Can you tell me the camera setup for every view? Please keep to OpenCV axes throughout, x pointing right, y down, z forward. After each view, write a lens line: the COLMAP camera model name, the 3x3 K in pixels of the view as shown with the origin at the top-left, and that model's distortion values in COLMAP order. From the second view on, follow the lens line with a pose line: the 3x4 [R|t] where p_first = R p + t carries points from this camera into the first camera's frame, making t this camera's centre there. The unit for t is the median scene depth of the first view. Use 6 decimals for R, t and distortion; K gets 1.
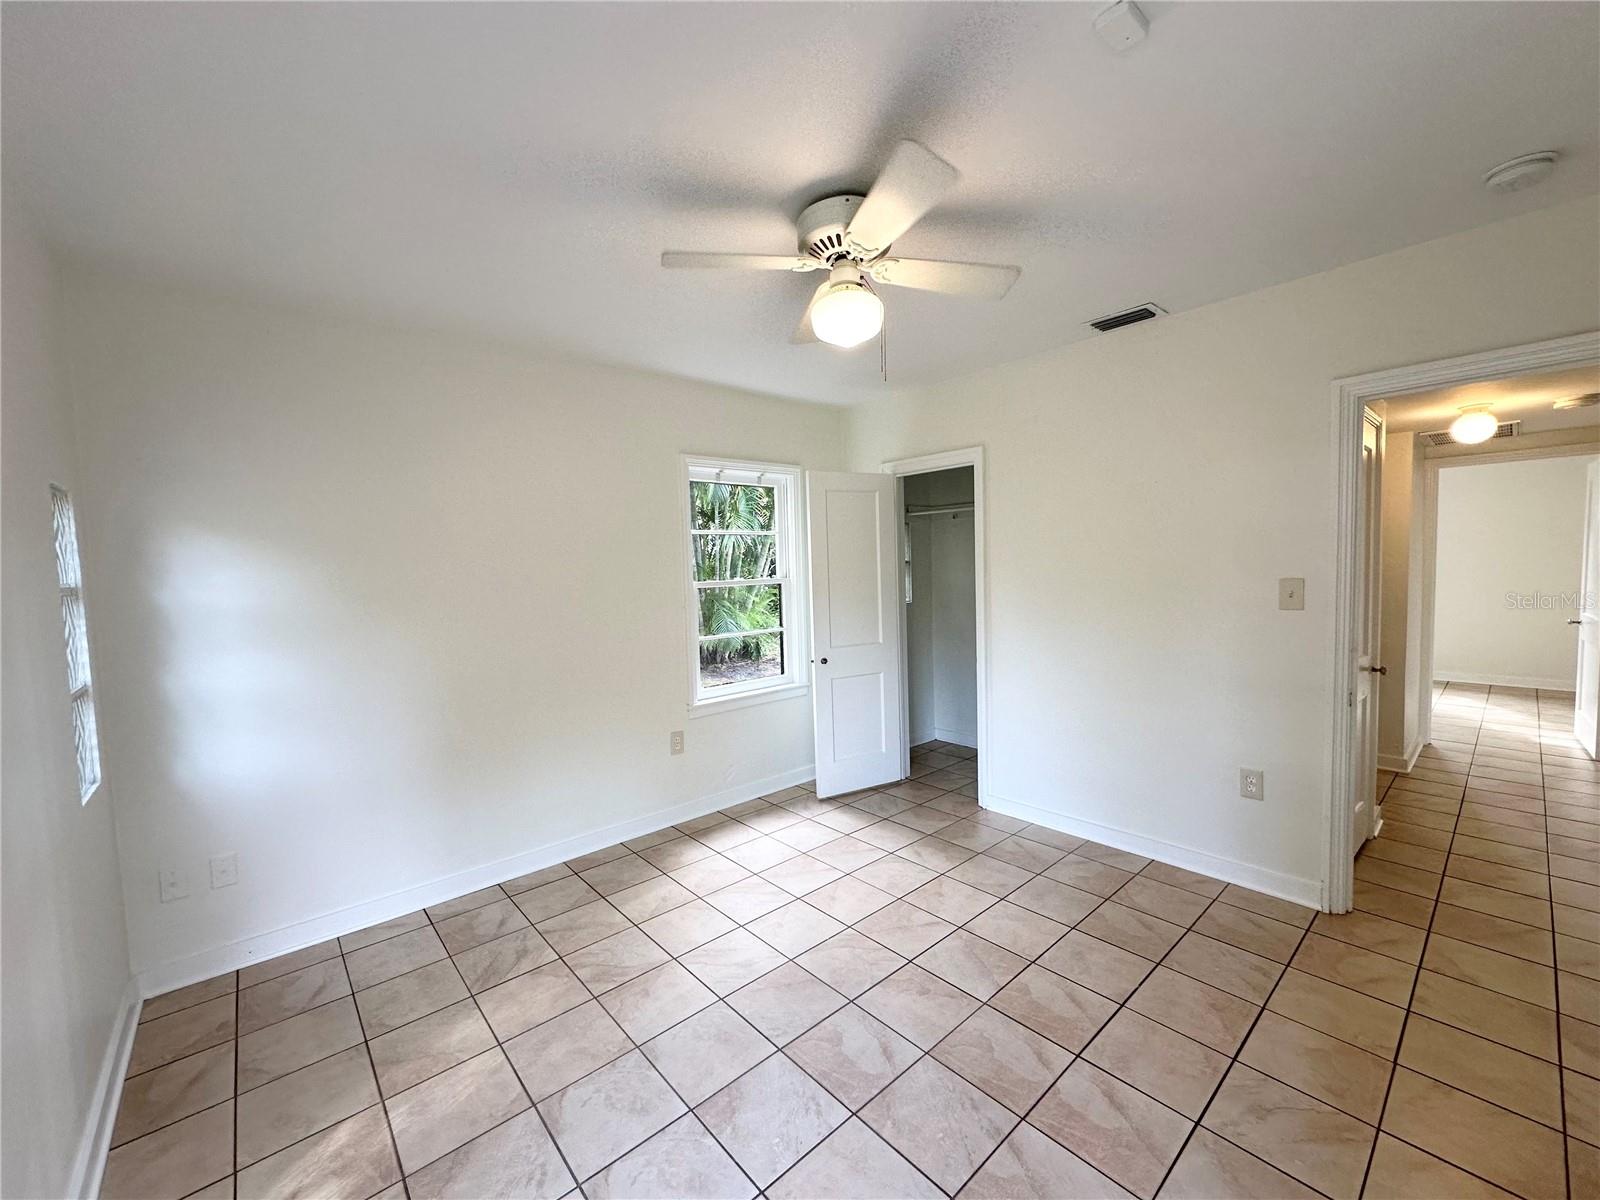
lens RADIAL K [[639.3, 0, 797.1], [0, 639.3, 589.8], [0, 0, 1]] dist [-0.004432, 0.000194]
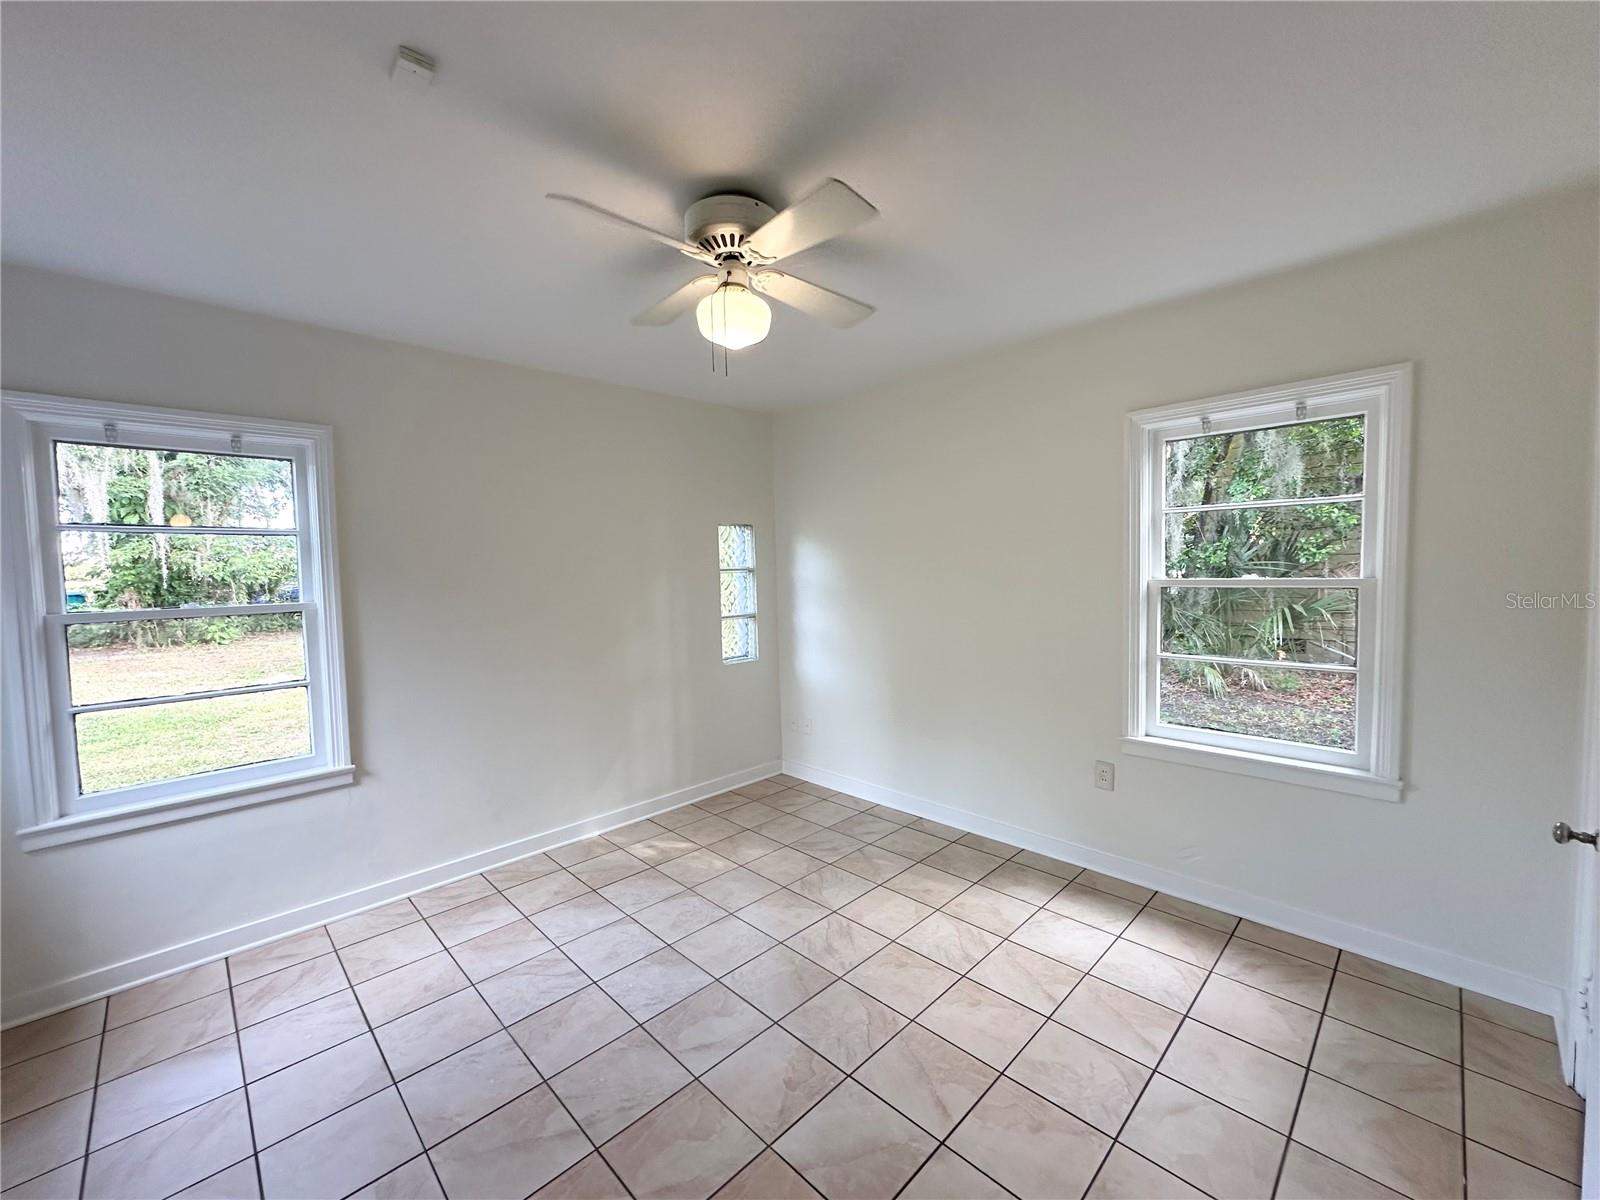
lens RADIAL K [[639.3, 0, 797.7], [0, 639.3, 594.9], [0, 0, 1]] dist [-0.004432, 0.000194]
pose [[0.060393, 0.074917, -0.995359, 0.911953], [-0.020546, 0.997061, 0.073799, -0.064875], [0.997963, 0.015994, 0.061755, 0.880821]]
